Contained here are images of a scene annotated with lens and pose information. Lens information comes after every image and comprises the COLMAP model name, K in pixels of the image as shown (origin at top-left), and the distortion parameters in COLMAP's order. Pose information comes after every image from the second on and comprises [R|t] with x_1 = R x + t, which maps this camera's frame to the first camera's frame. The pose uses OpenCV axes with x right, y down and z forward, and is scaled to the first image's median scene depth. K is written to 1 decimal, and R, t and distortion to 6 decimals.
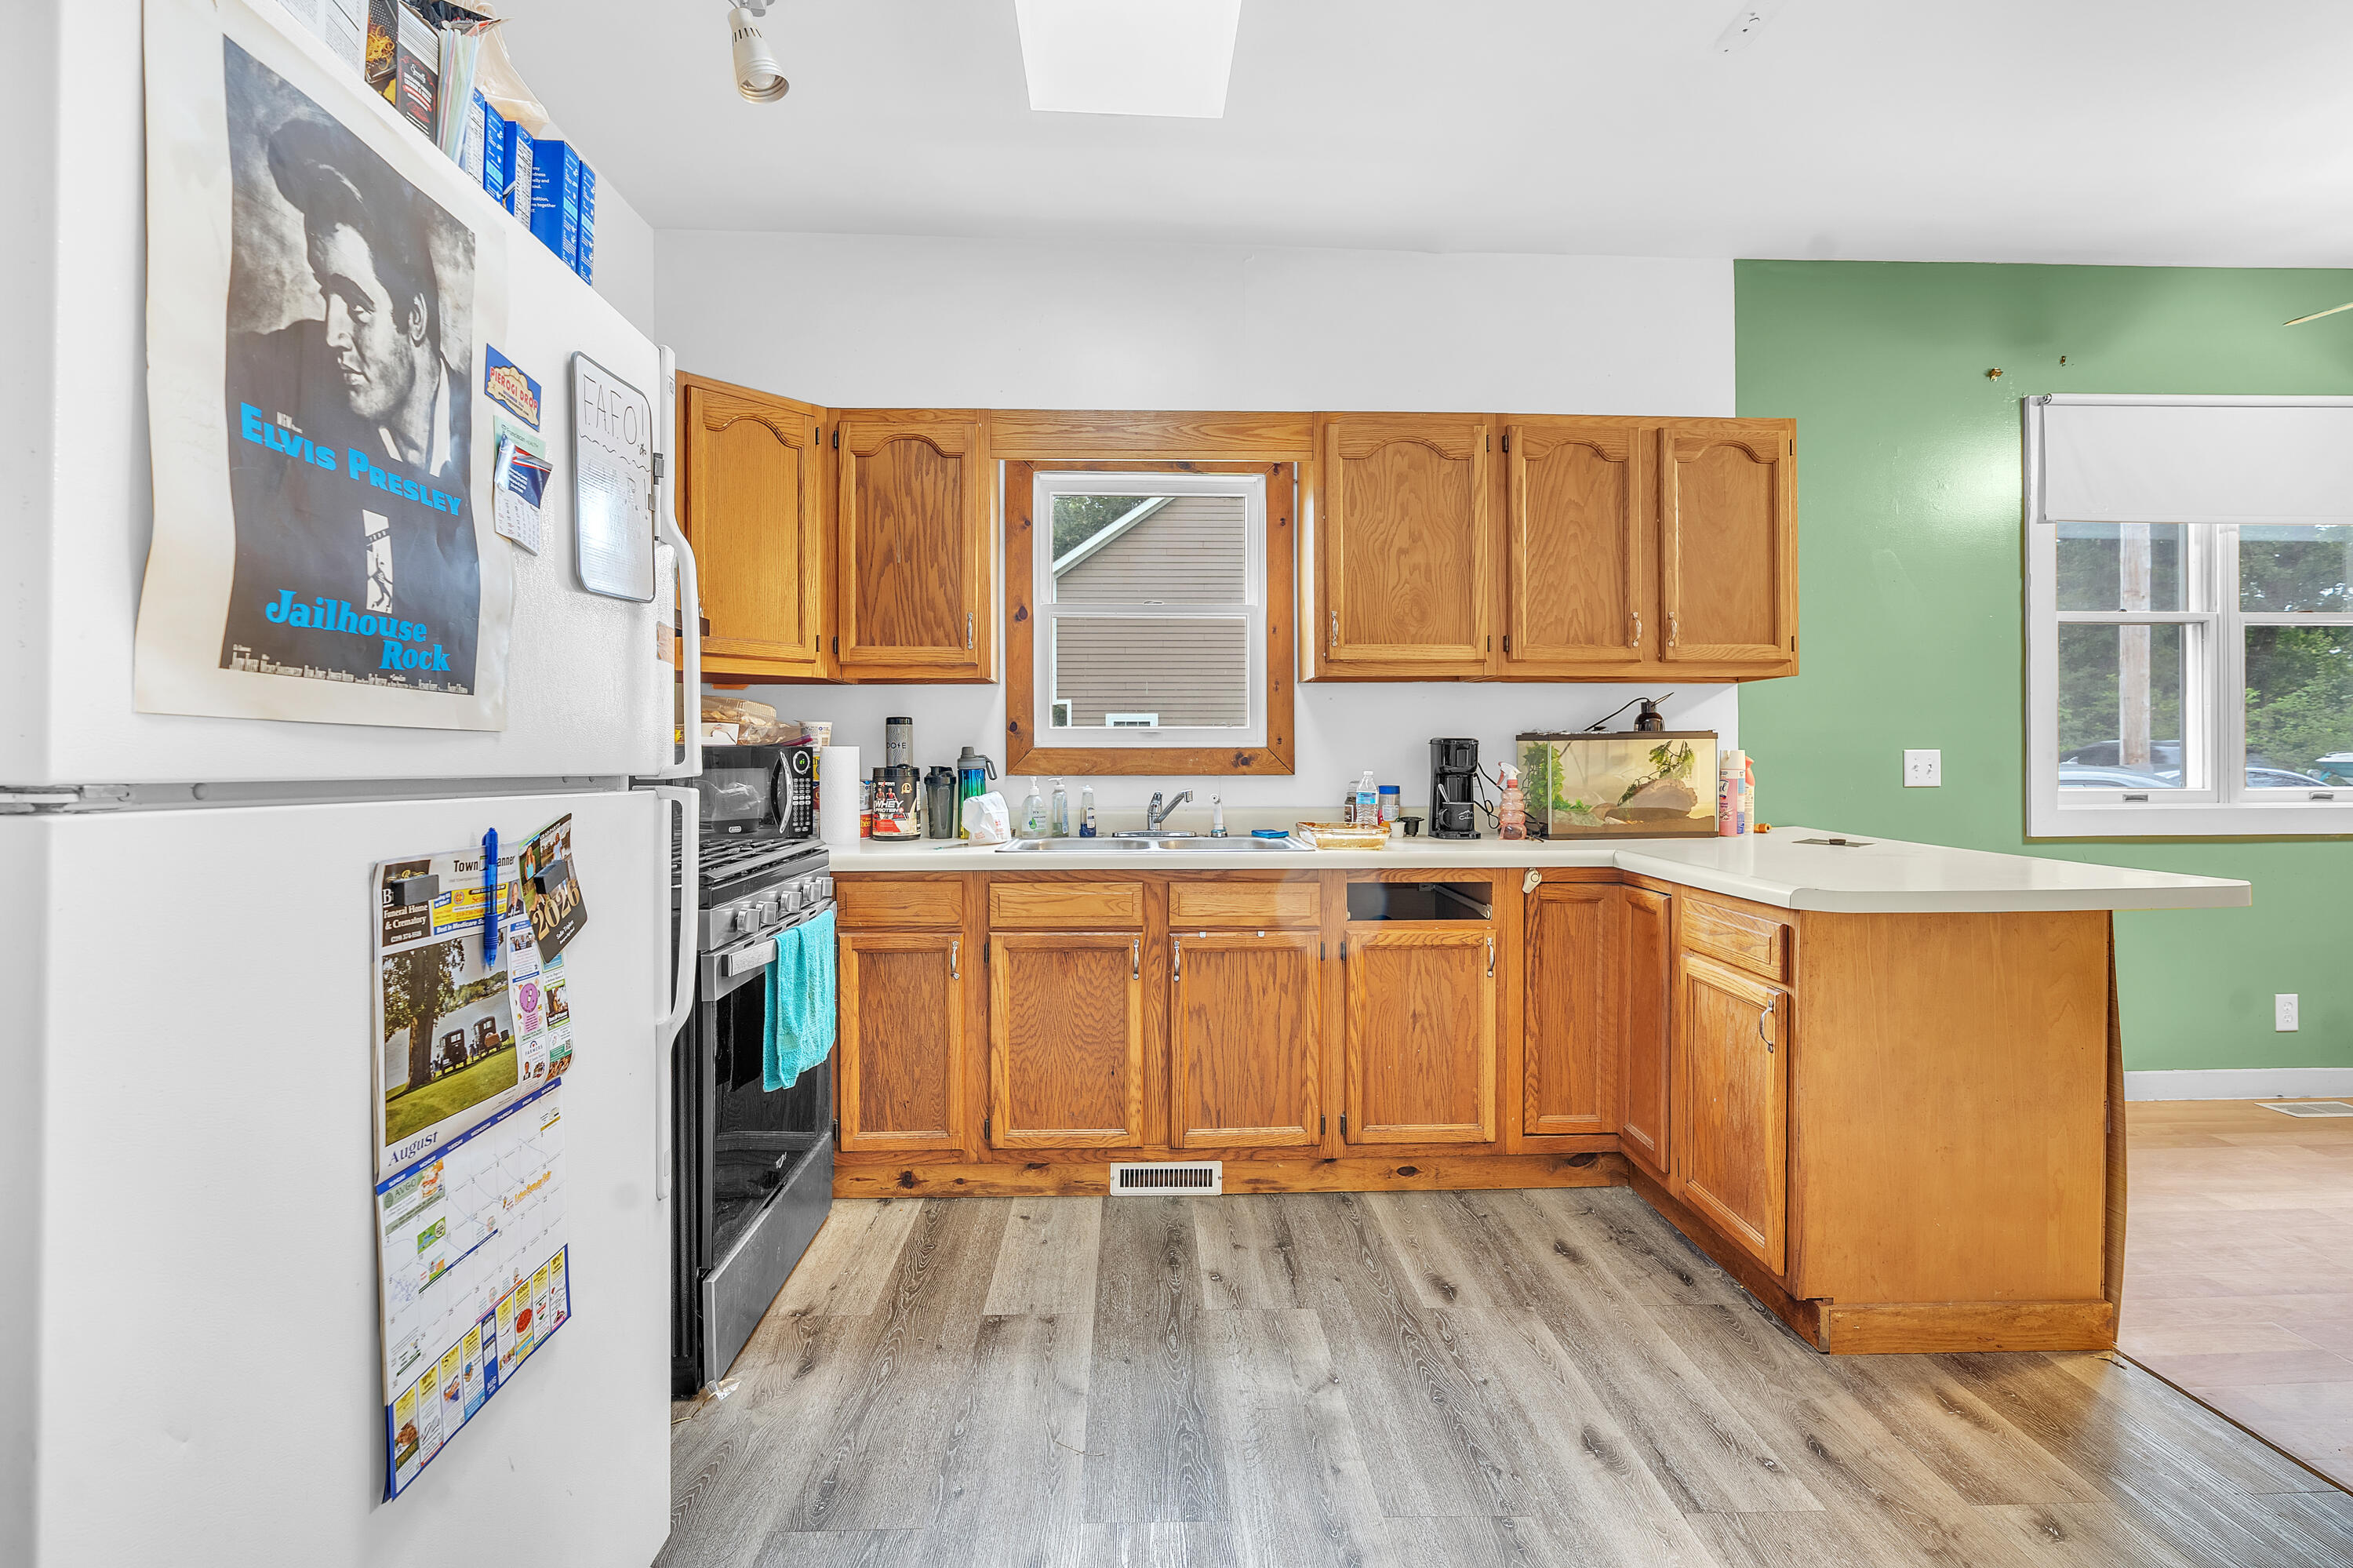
lens RADIAL K [[1074.9, 0, 1177.2], [0, 1074.9, 769.2], [0, 0, 1]] dist [-0.008224, -0.000177]
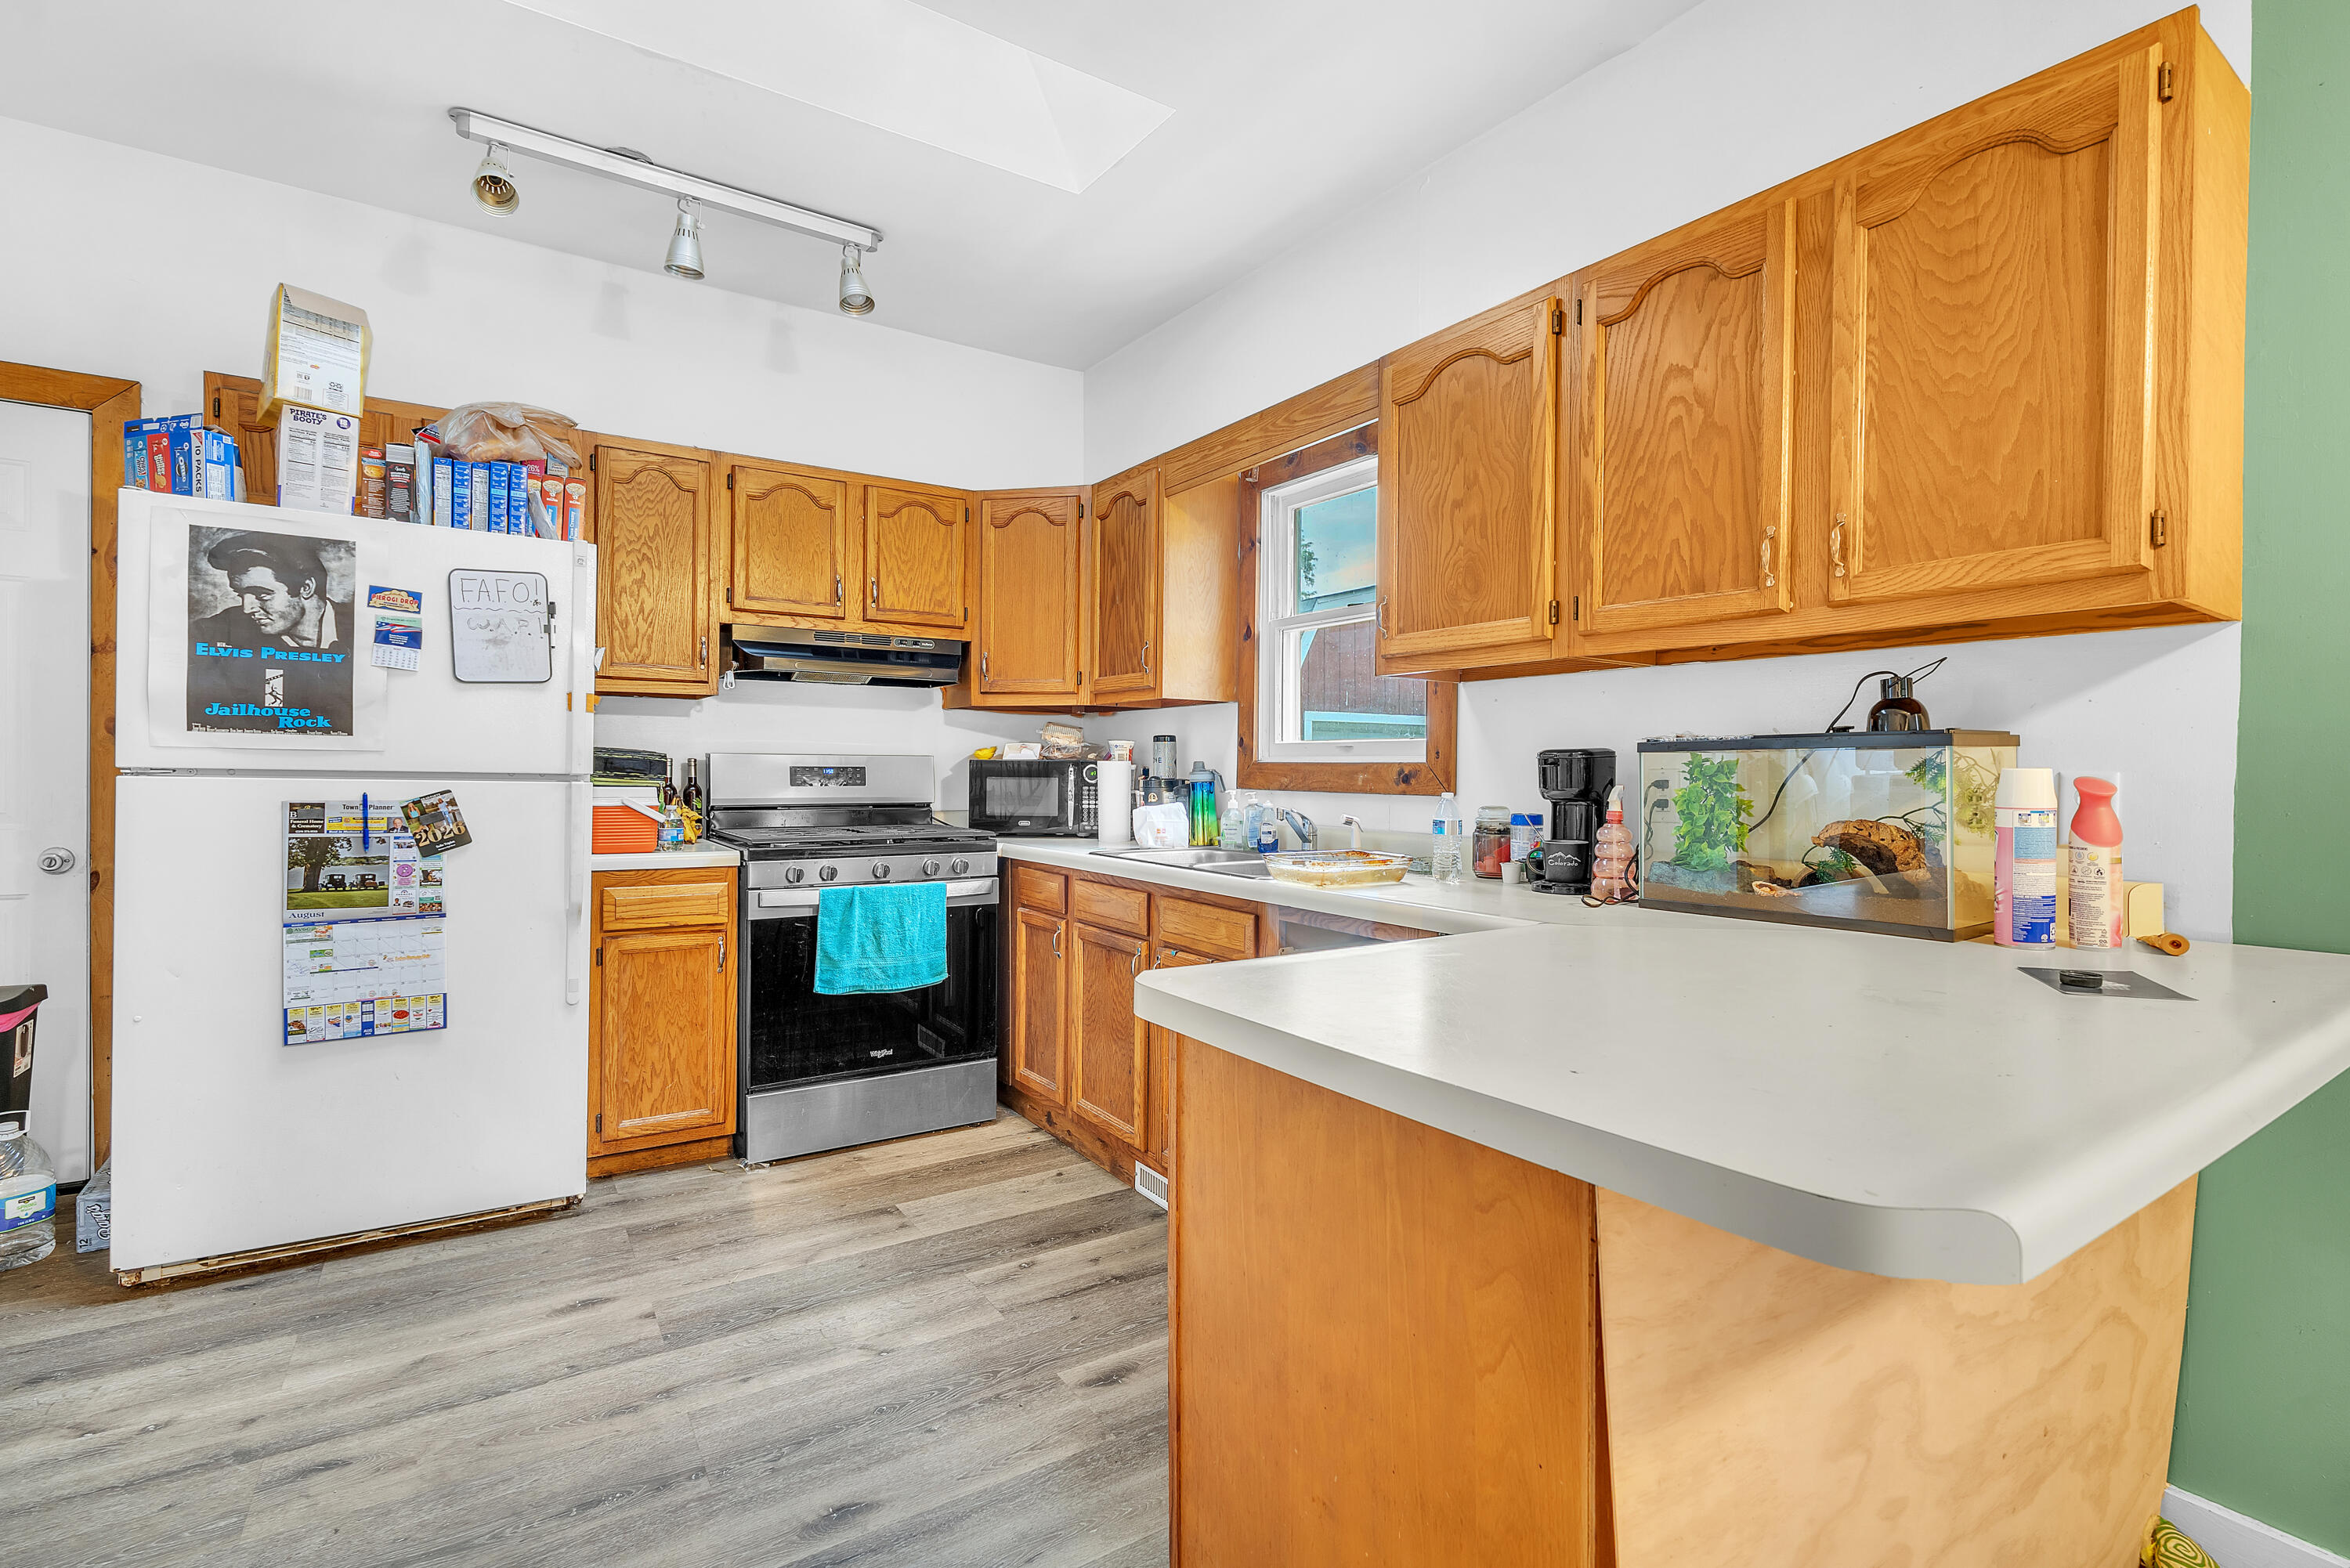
lens RADIAL K [[1074.5, 0, 1175.0], [0, 1074.5, 784.0], [0, 0, 1]] dist [-0.005884, 0.000278]
pose [[0.515088, 0.018446, -0.856939, 1.094720], [-0.021198, 0.999737, 0.008779, -0.010169], [0.856875, 0.013643, 0.515343, 0.630558]]
